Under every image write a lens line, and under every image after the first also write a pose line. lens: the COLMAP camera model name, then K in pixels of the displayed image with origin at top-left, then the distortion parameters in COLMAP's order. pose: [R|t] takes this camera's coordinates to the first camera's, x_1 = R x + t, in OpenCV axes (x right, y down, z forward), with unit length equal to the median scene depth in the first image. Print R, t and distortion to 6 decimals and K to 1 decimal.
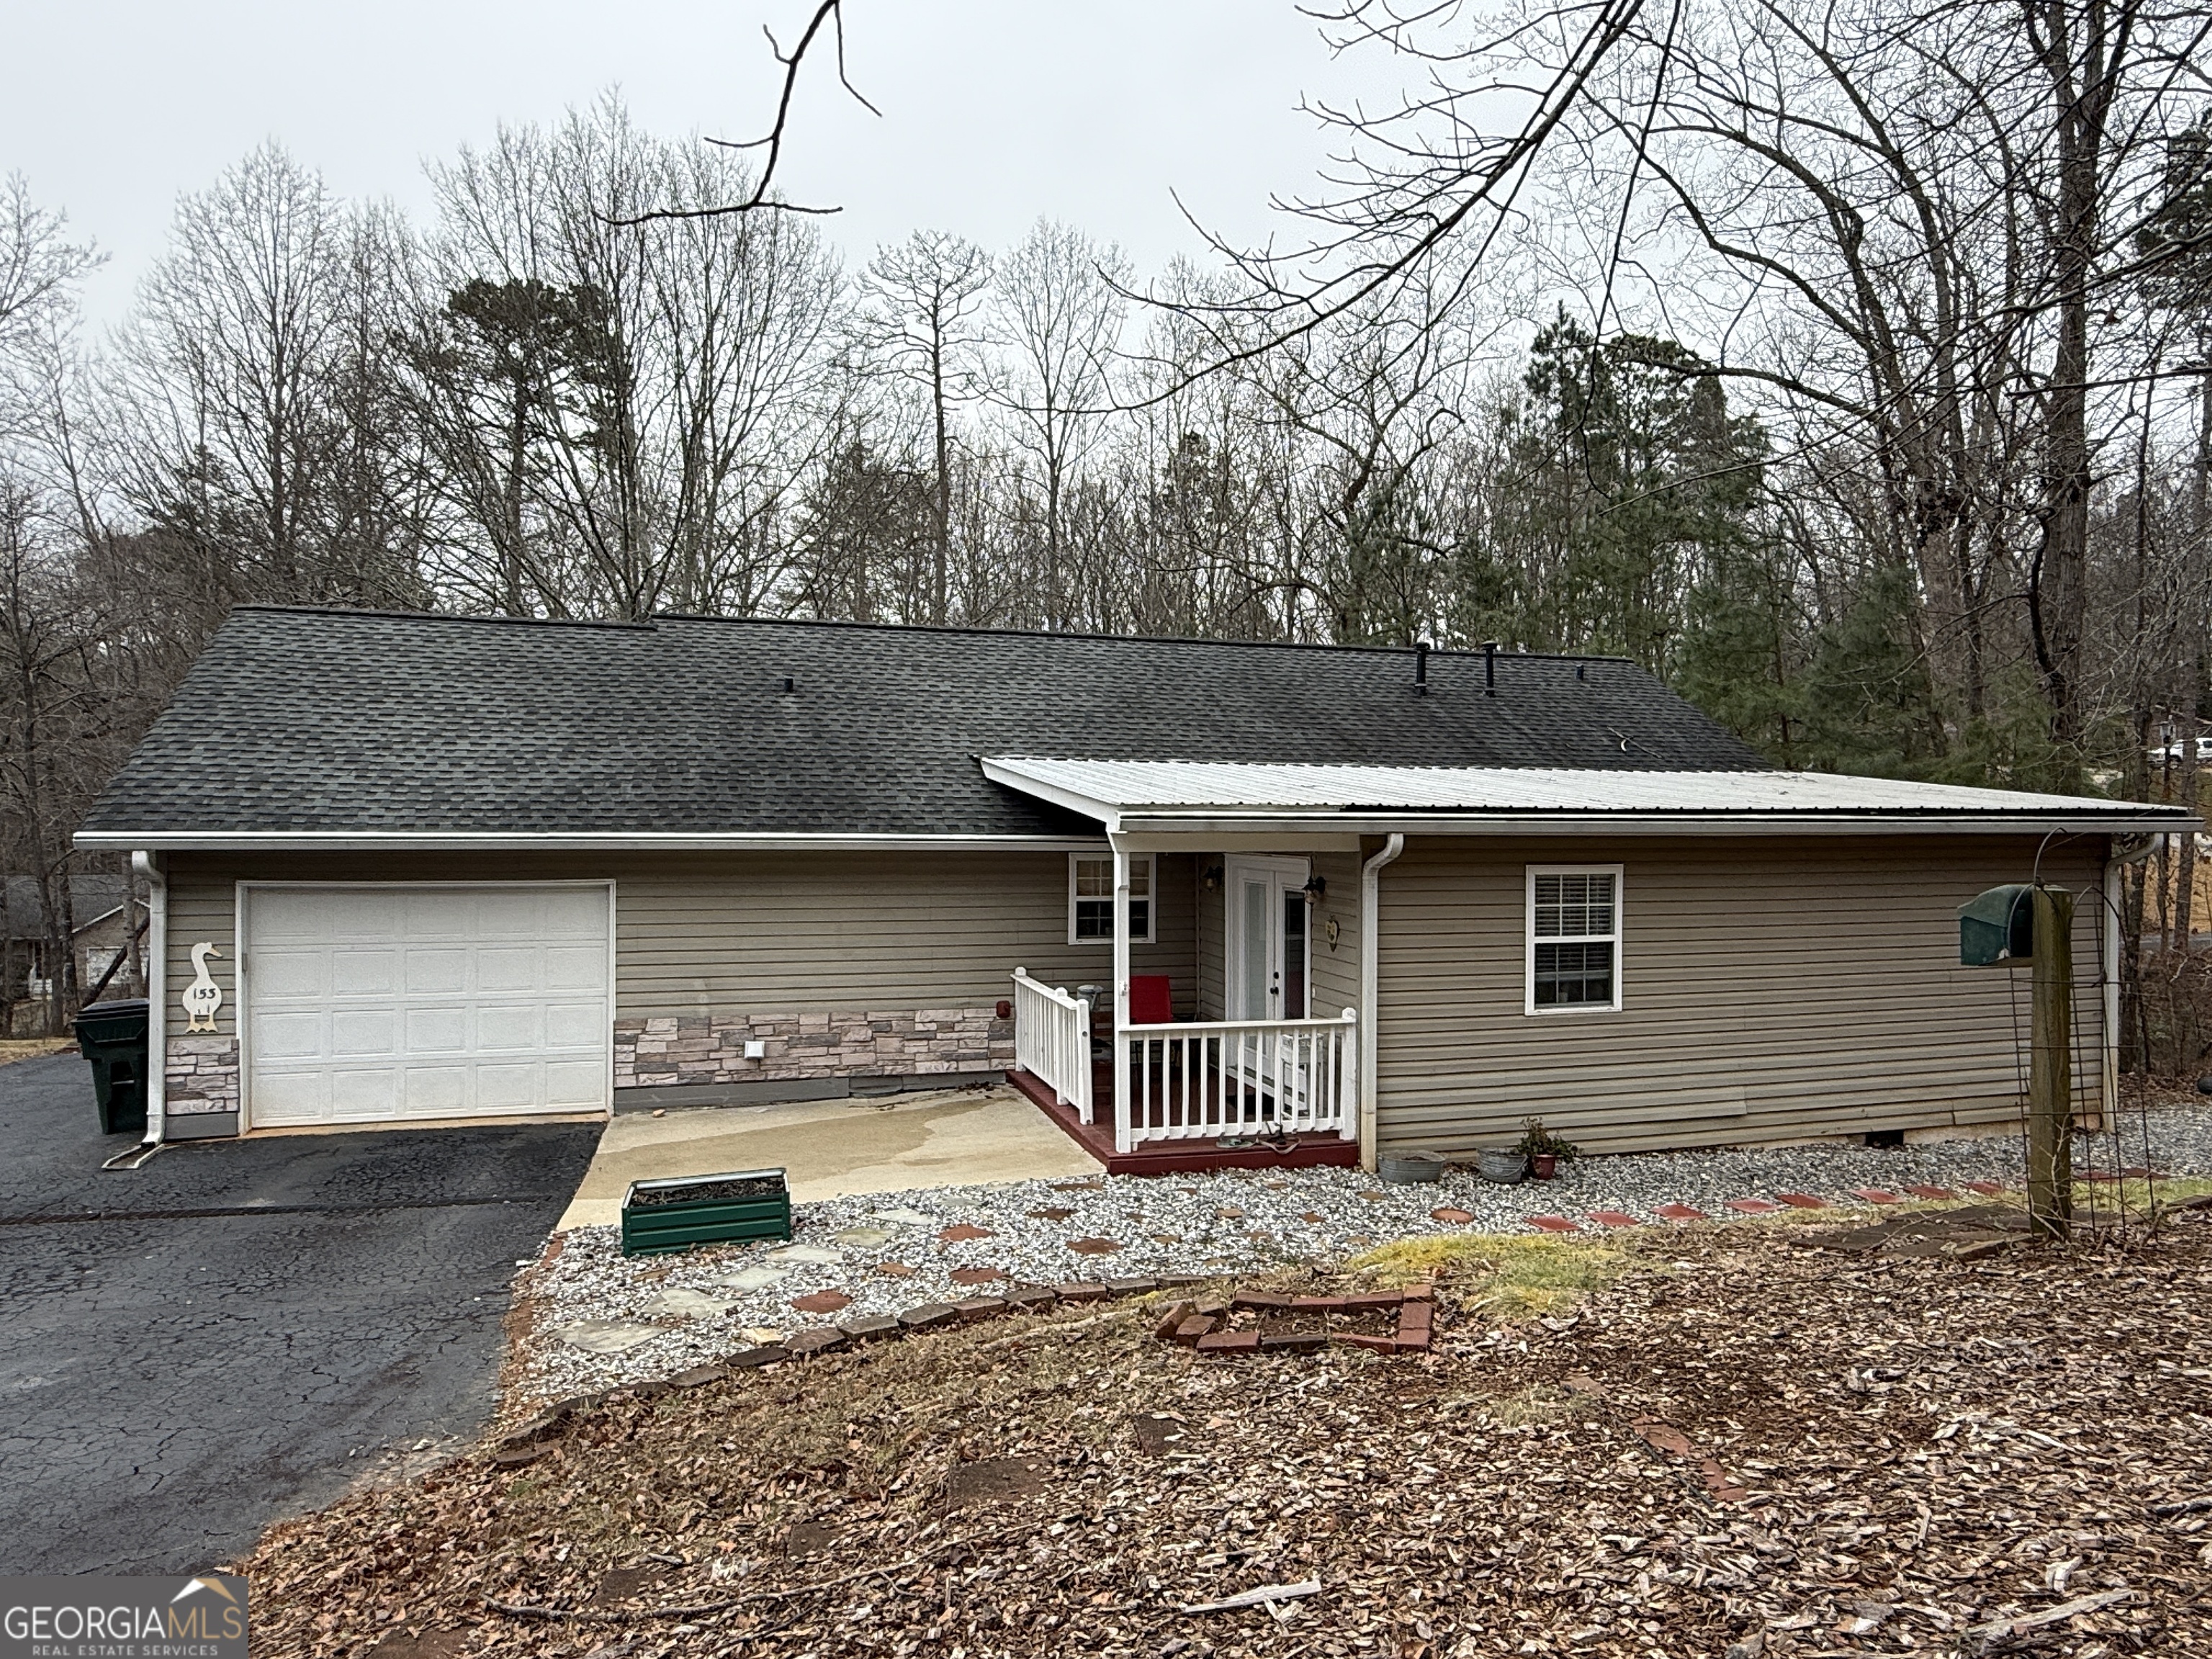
lens RADIAL K [[1395.2, 0, 1108.3], [0, 1395.2, 830.4], [0, 0, 1]] dist [-0.022358, 0.006777]
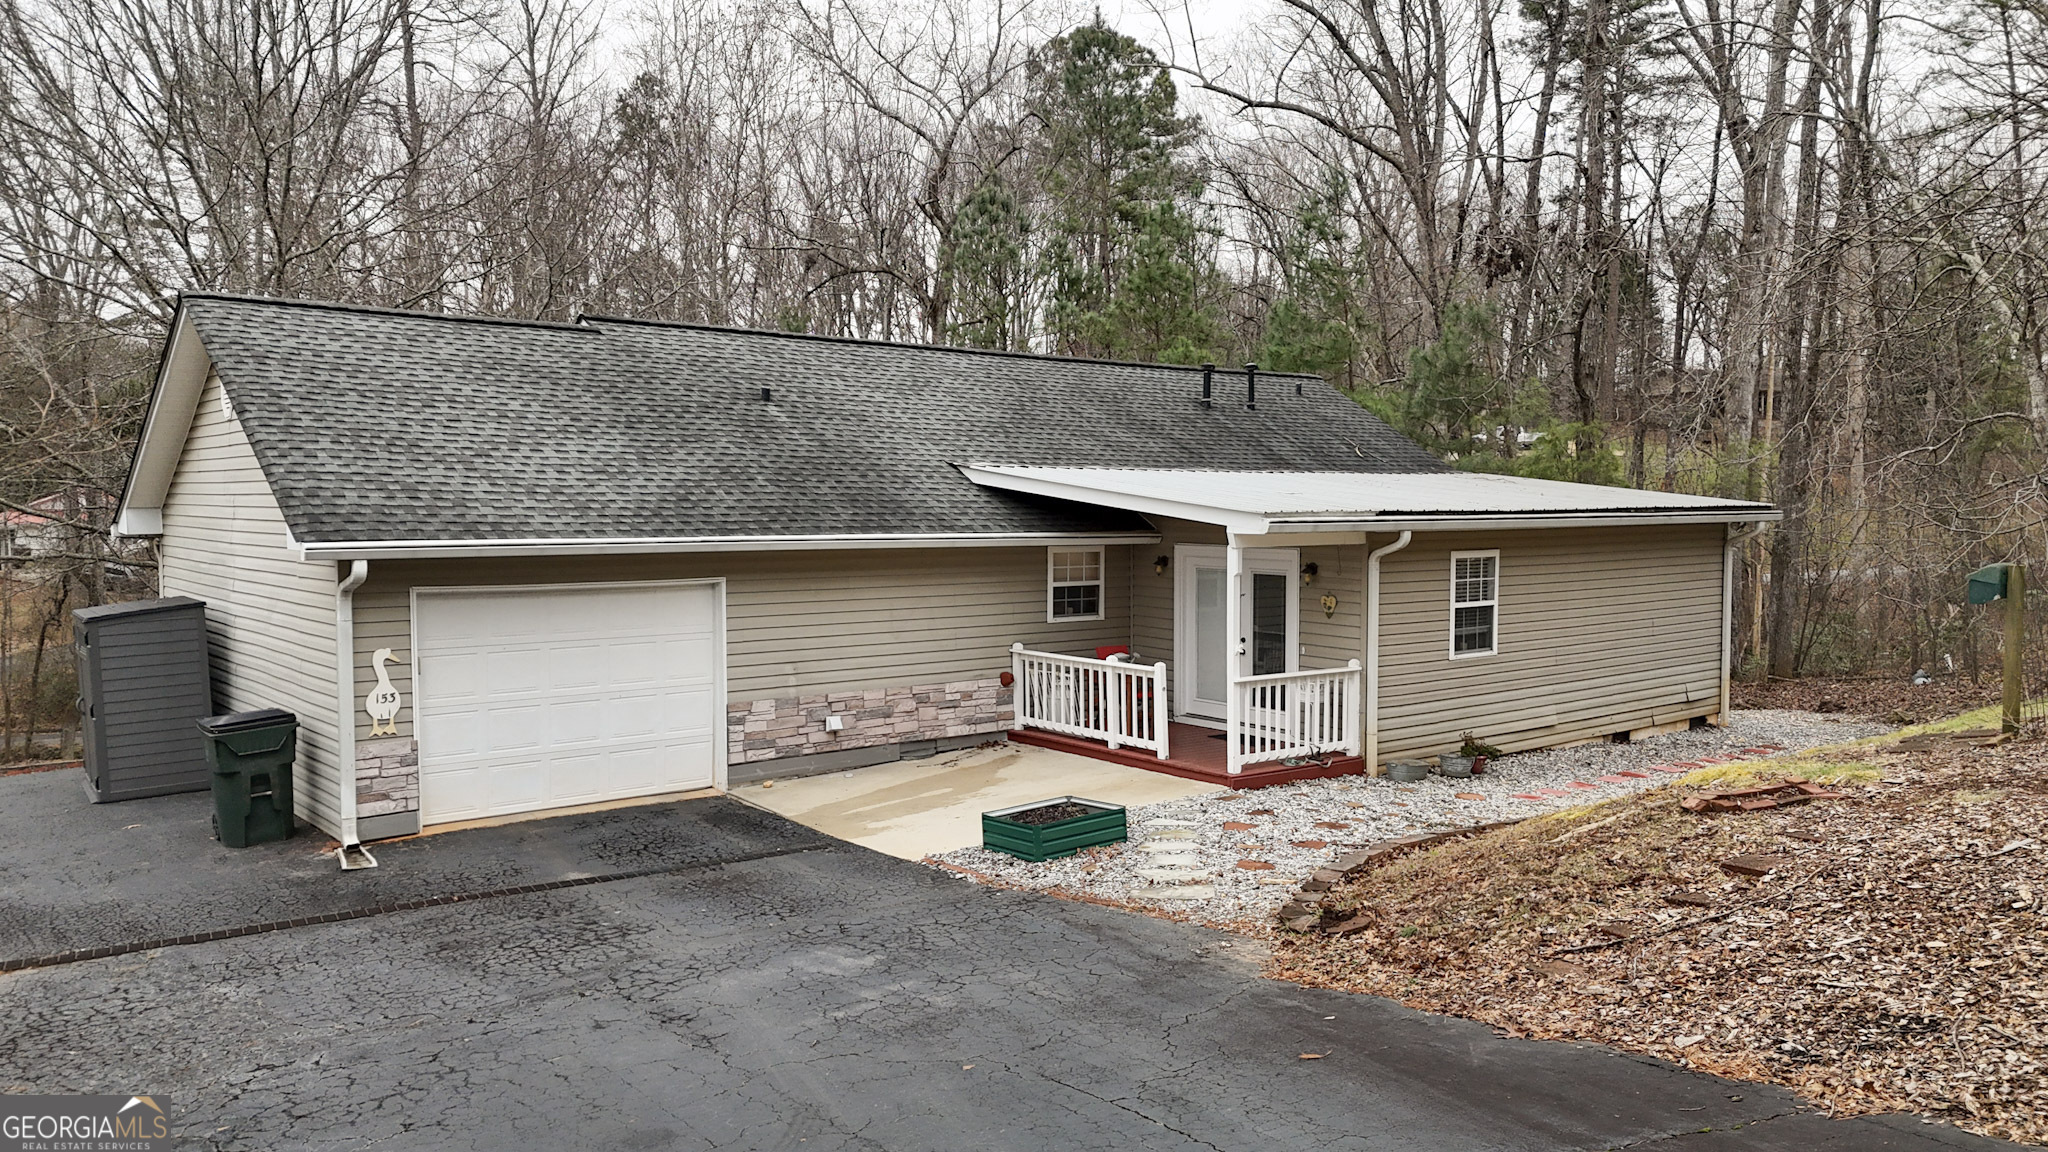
lens RADIAL K [[1522.9, 0, 1022.5], [0, 1522.9, 580.1], [0, 0, 1]] dist [0.039744, -0.000508]
pose [[0.921992, -0.024046, 0.386462, -0.651824], [0.005042, 0.998731, 0.050112, -0.024028], [-0.387177, -0.044255, 0.920943, -0.226793]]
